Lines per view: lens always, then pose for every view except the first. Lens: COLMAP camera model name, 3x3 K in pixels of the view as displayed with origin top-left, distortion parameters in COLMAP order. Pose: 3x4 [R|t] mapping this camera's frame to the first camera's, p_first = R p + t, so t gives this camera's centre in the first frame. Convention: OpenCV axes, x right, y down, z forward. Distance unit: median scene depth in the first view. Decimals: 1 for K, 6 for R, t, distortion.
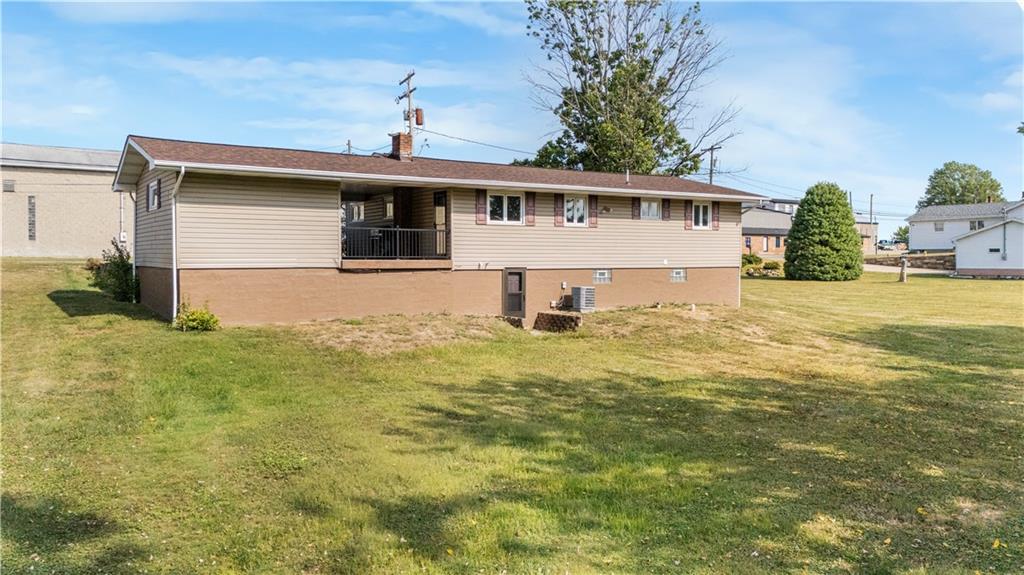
lens RADIAL K [[800.7, 0, 512.0], [0, 800.7, 287.5], [0, 0, 1]] dist [0.000323, -0.006697]
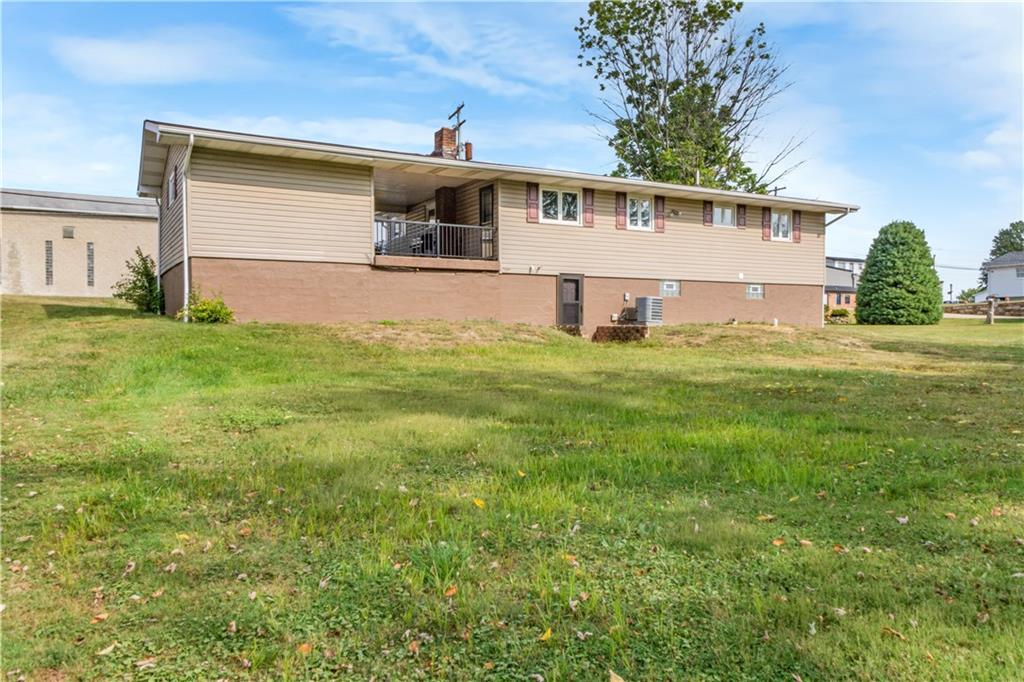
lens RADIAL K [[776.2, 0, 490.5], [0, 776.2, 357.2], [0, 0, 1]] dist [-0.028194, 0.001714]
pose [[0.995771, -0.001253, -0.091858, -0.005480], [0.000898, 0.999992, -0.003904, 0.061491], [0.091863, 0.003805, 0.995764, 0.122513]]
